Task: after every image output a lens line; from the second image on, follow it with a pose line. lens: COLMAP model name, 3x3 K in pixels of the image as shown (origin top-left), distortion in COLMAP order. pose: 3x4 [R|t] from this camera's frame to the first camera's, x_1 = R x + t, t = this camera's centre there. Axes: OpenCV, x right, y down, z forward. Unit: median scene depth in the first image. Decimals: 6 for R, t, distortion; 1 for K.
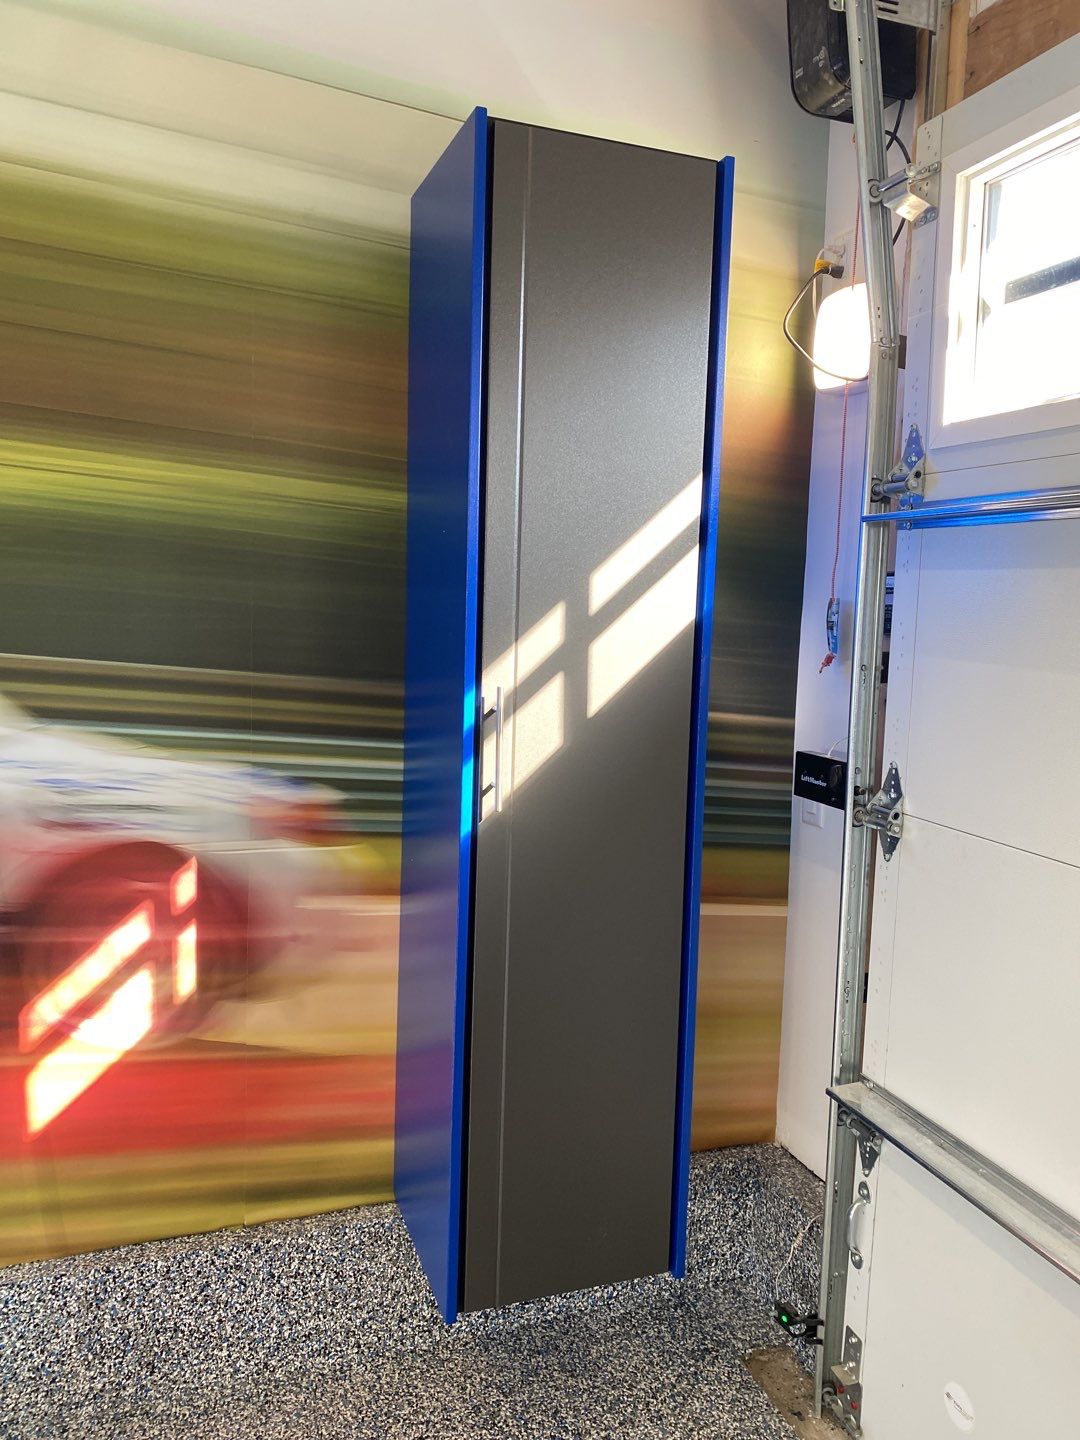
lens RADIAL K [[1097.1, 0, 544.3], [0, 1097.1, 710.1], [0, 0, 1]] dist [-0.000066, -0.005400]
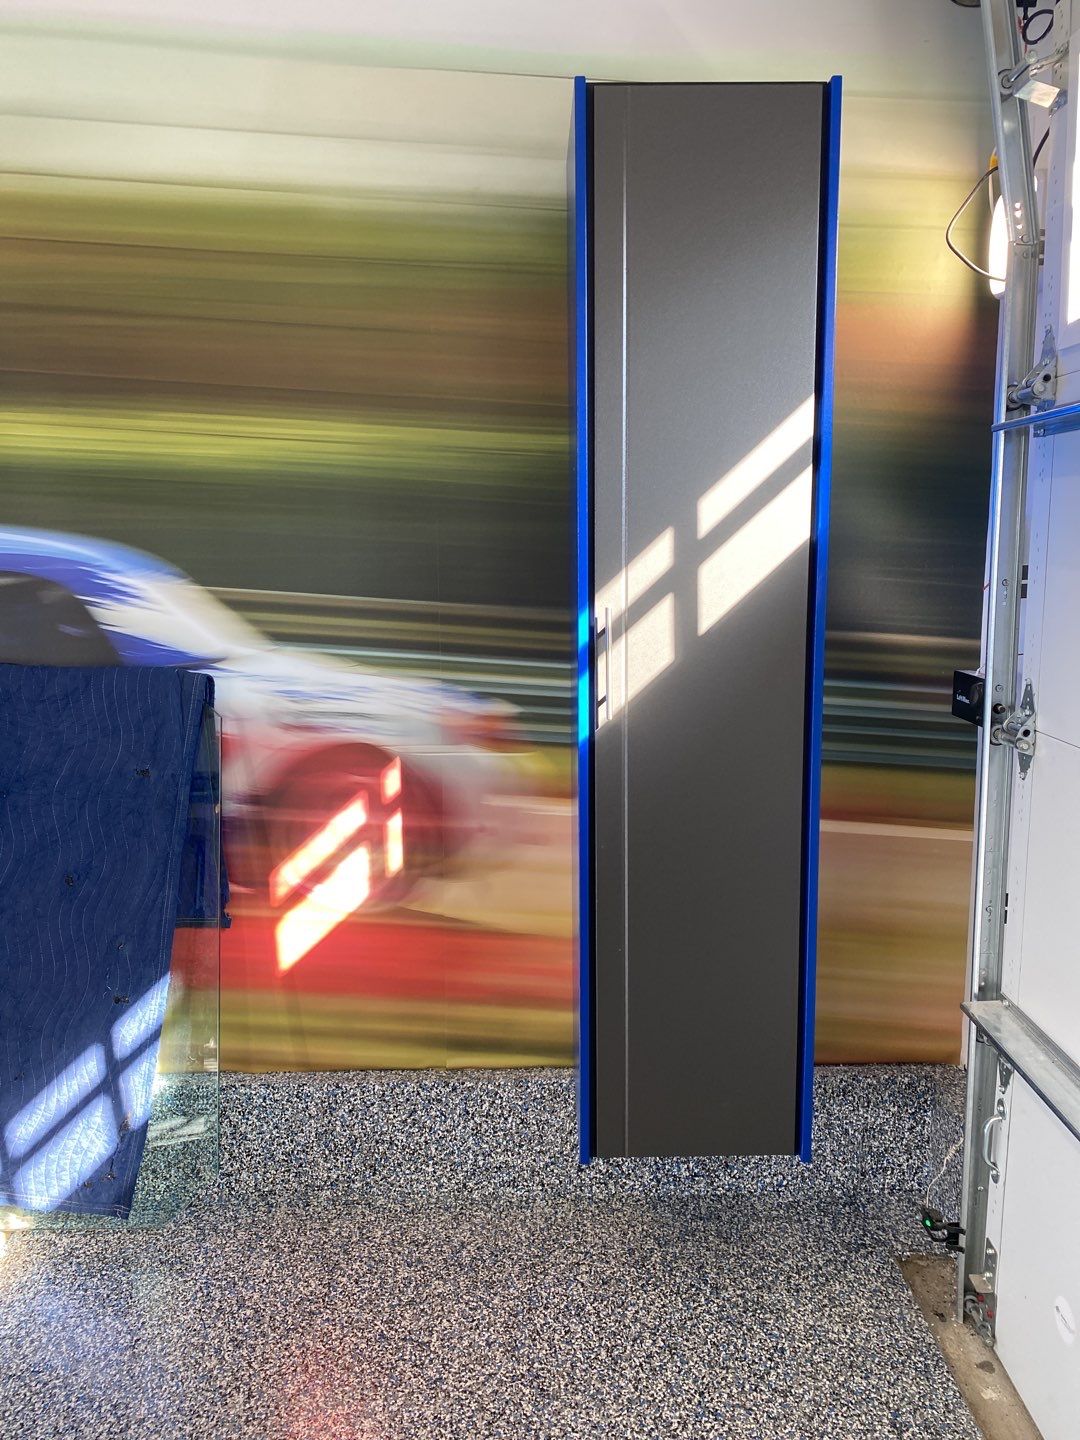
lens RADIAL K [[1097.1, 0, 540.2], [0, 1097.1, 719.3], [0, 0, 1]] dist [-0.000066, -0.005400]
pose [[0.939099, 0.015048, -0.343317, 0.237466], [0.004990, 0.998338, 0.057408, 0.024647], [0.343611, -0.055625, 0.937463, -0.065497]]
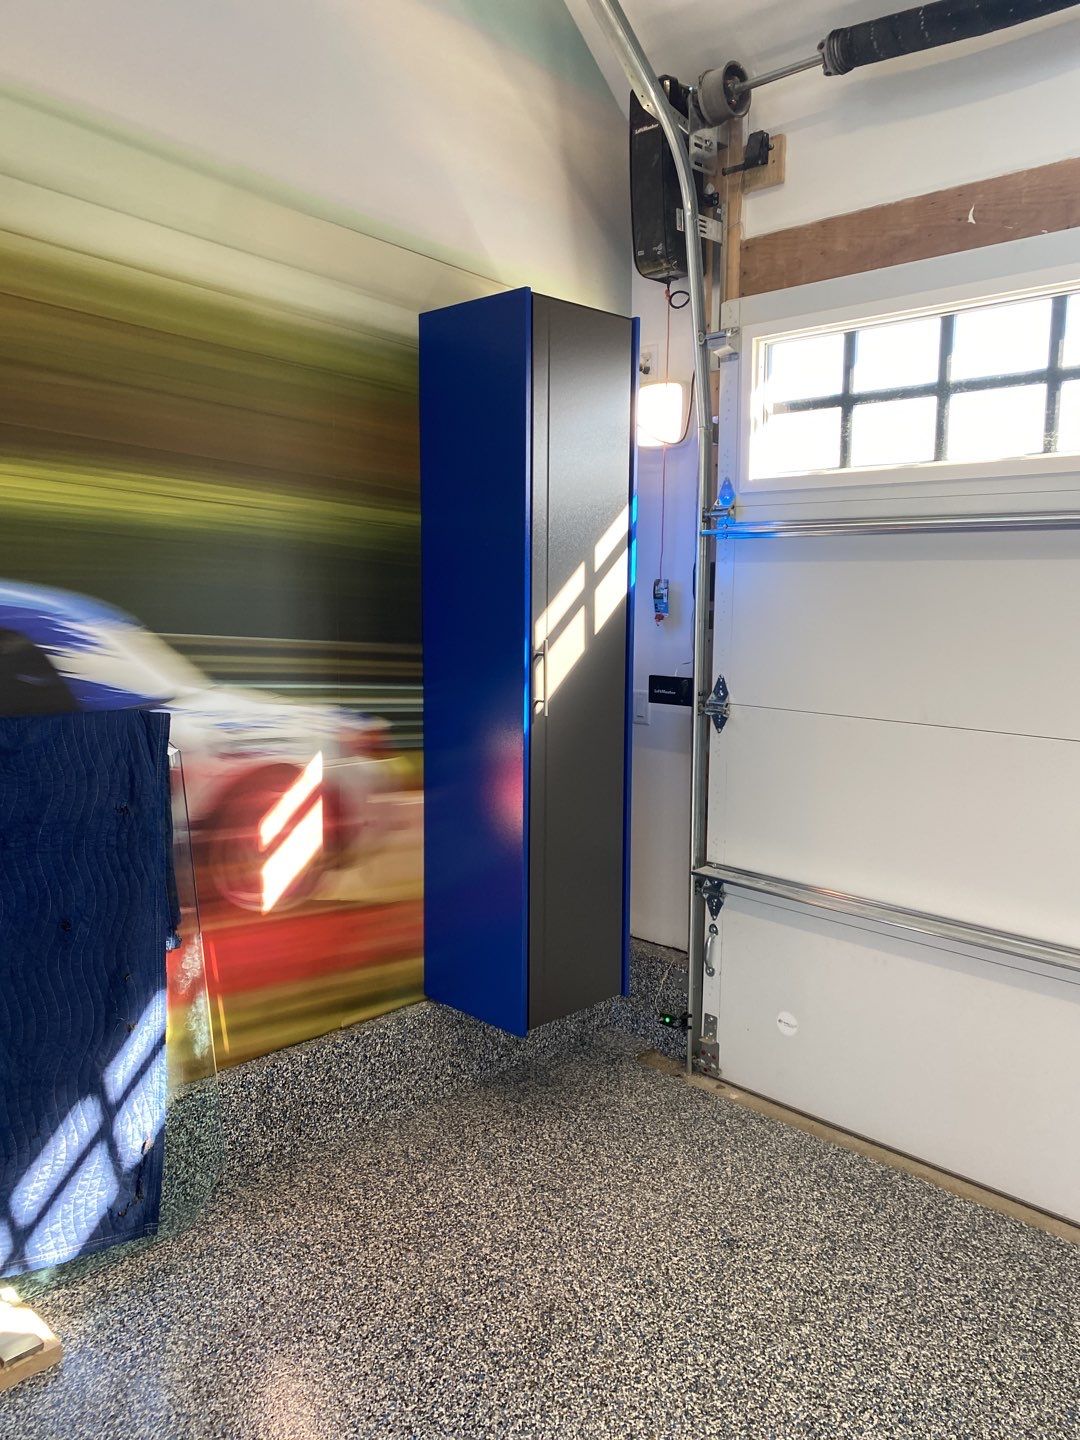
lens RADIAL K [[1097.1, 0, 531.4], [0, 1097.1, 727.9], [0, 0, 1]] dist [-0.000066, -0.005400]
pose [[0.908342, -0.081933, 0.410123, -0.637662], [0.064922, 0.996359, 0.055258, 0.016080], [-0.413158, -0.023567, 0.910355, -0.422976]]
